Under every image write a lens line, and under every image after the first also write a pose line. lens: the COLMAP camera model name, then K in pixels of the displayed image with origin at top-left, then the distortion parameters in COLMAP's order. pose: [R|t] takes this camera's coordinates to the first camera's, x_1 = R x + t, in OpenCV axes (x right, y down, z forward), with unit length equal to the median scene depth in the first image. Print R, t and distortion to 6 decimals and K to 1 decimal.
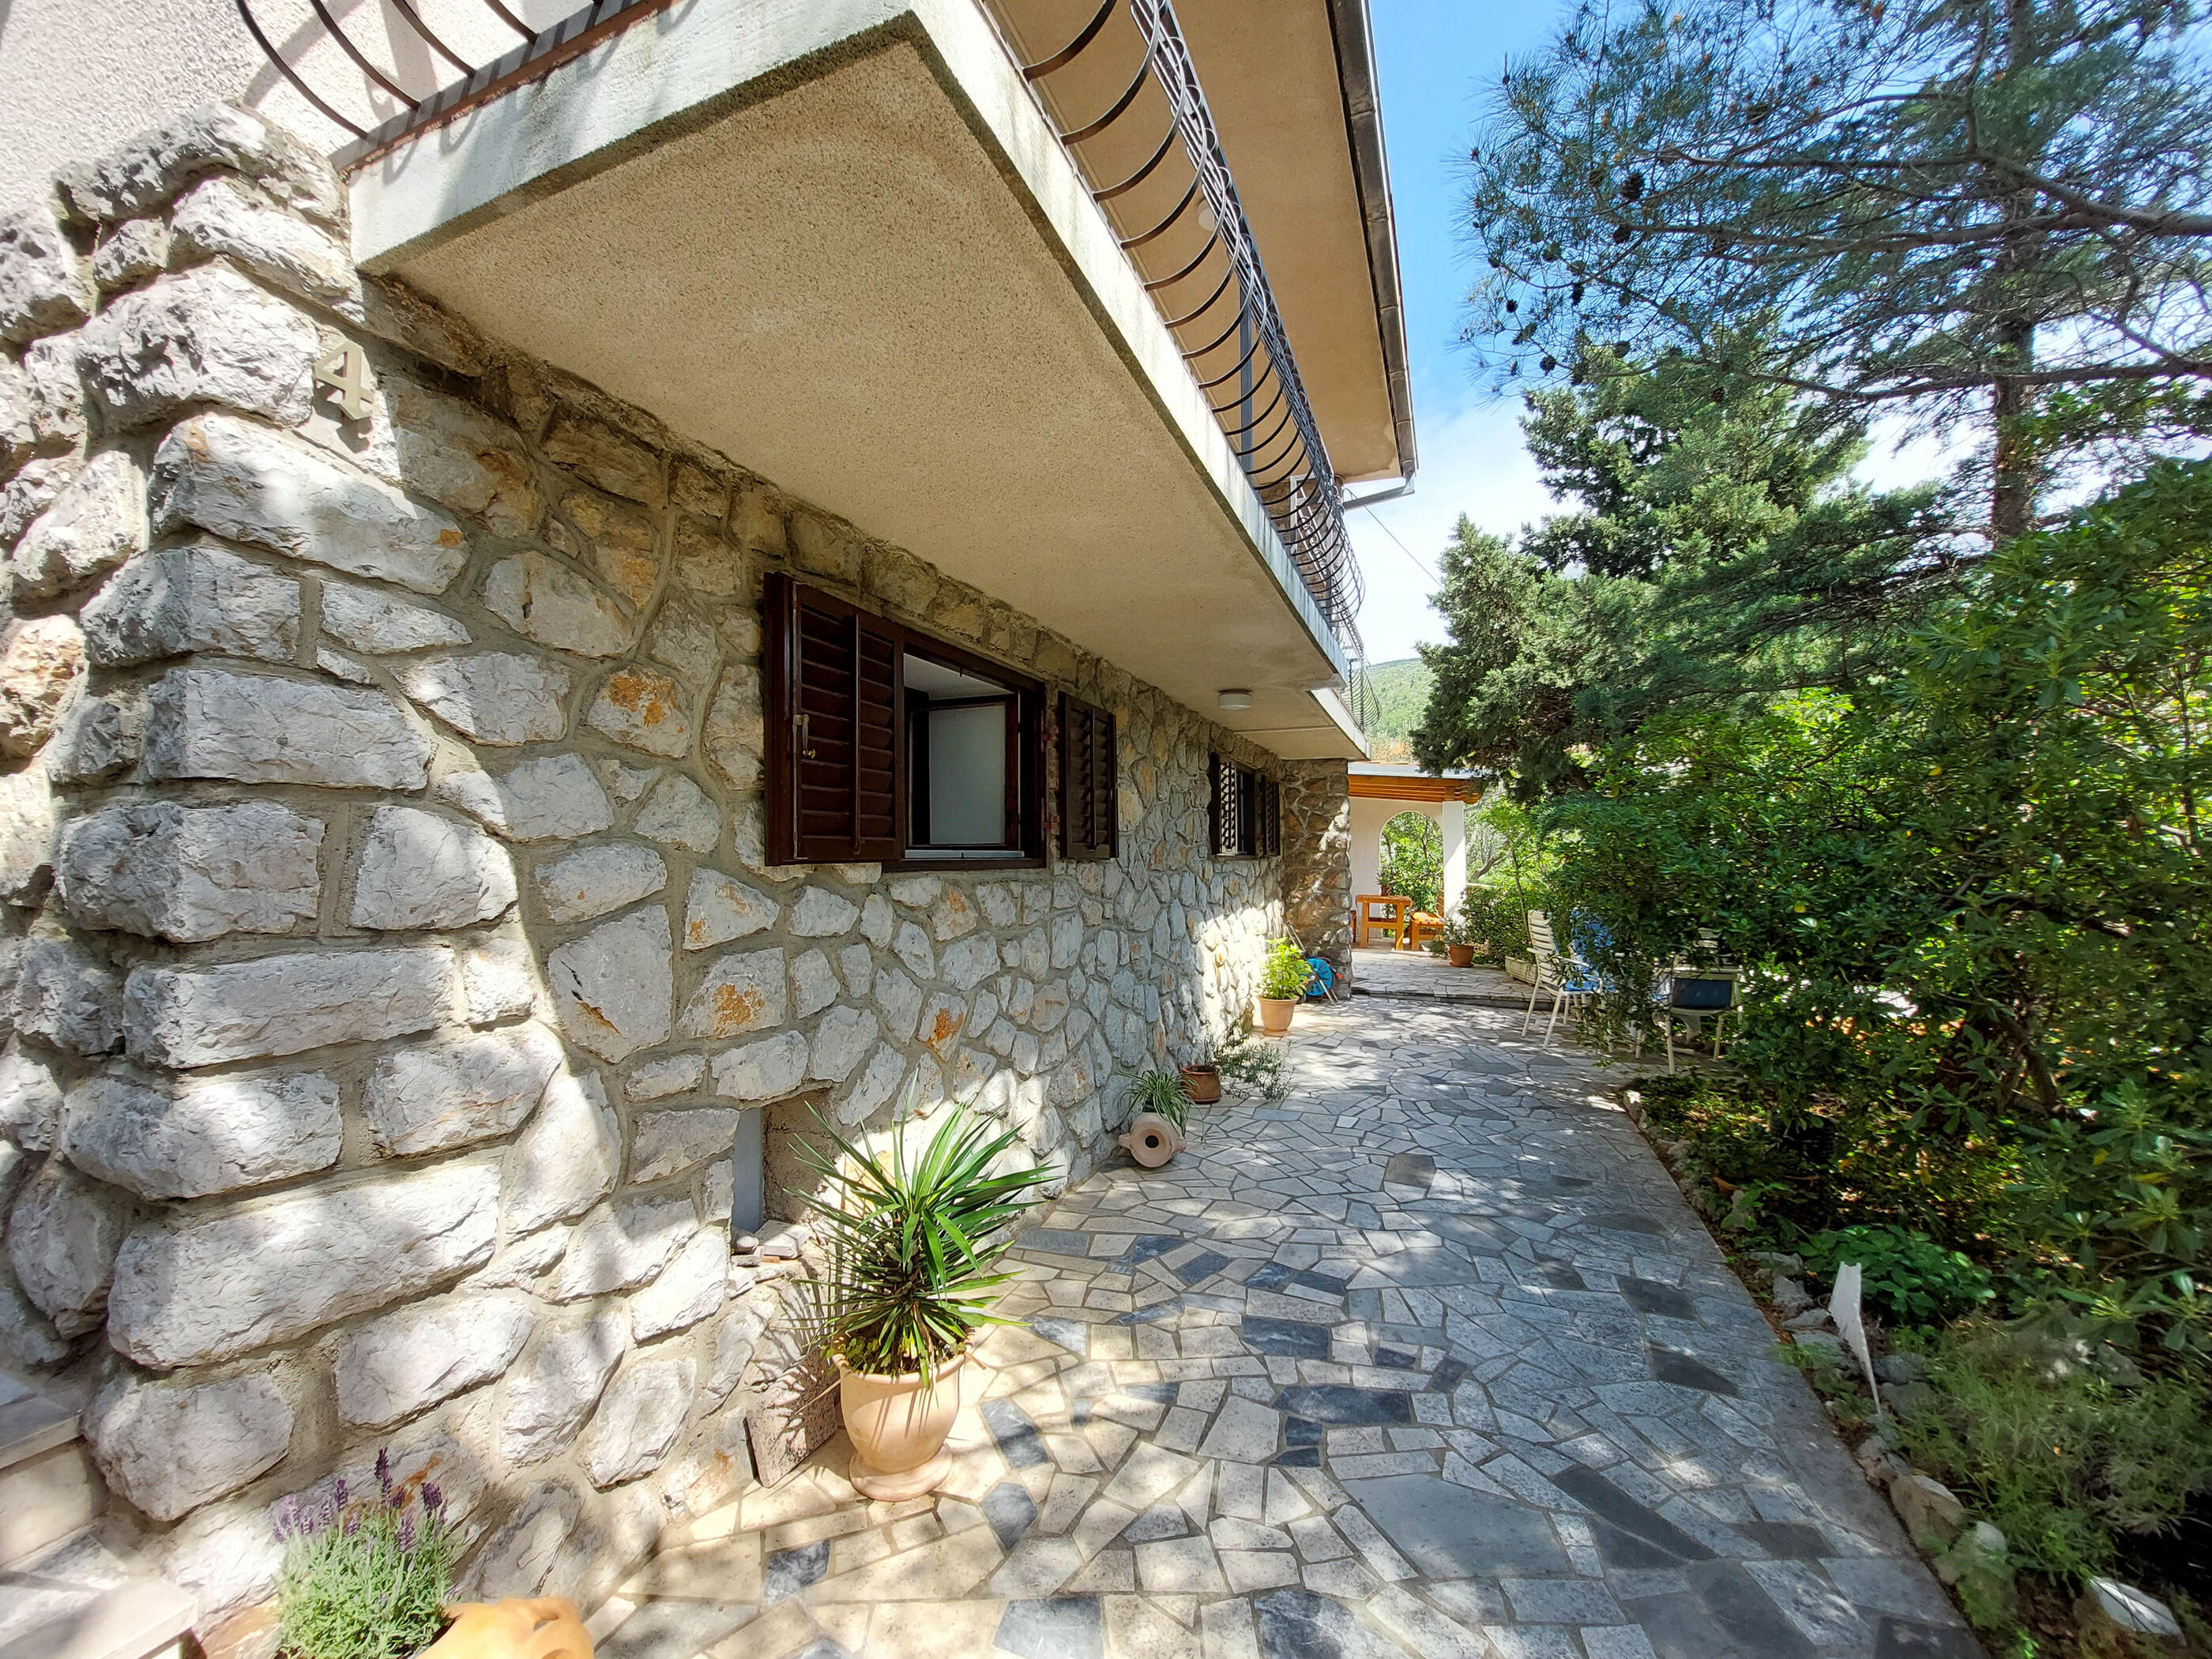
lens RADIAL K [[886.9, 0, 1104.5], [0, 886.9, 841.0], [0, 0, 1]] dist [-0.024436, 0.001201]
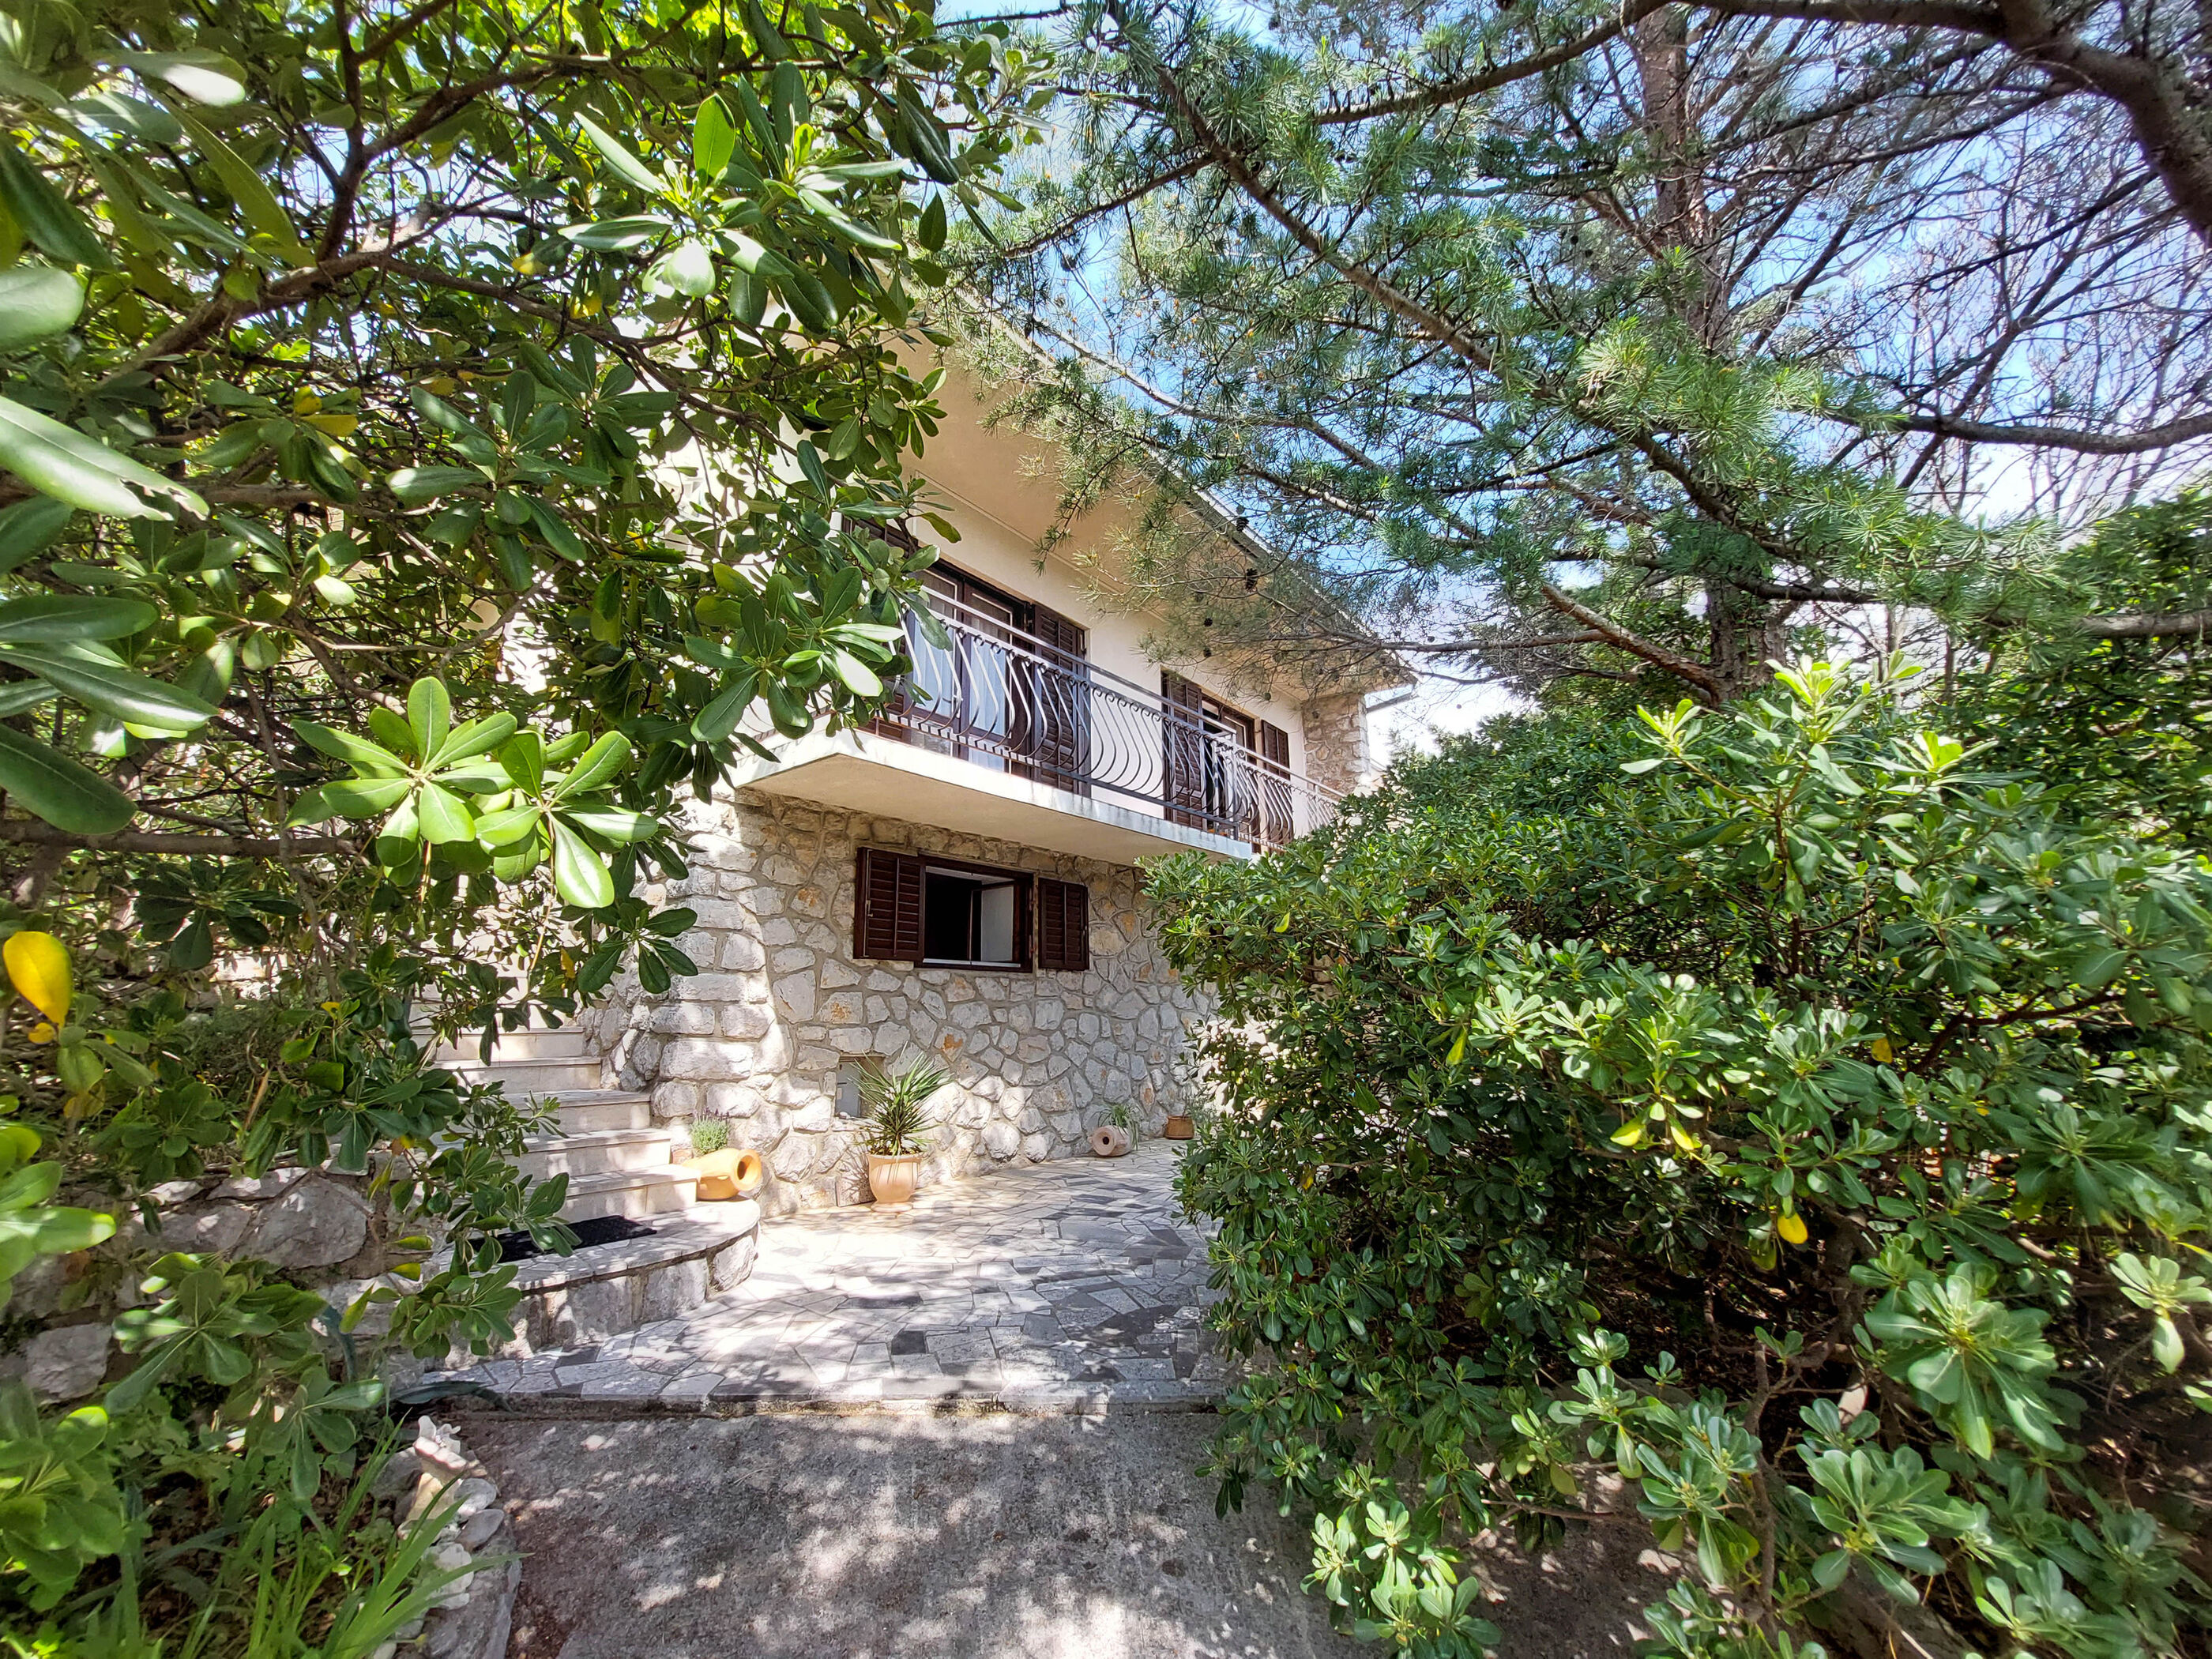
lens RADIAL K [[886.9, 0, 1102.8], [0, 886.9, 829.0], [0, 0, 1]] dist [-0.024436, 0.001201]
pose [[0.957586, -0.063751, -0.281008, 1.182656], [0.009628, 0.981753, -0.189915, 0.169683], [0.287987, 0.179155, 0.940727, -1.439370]]
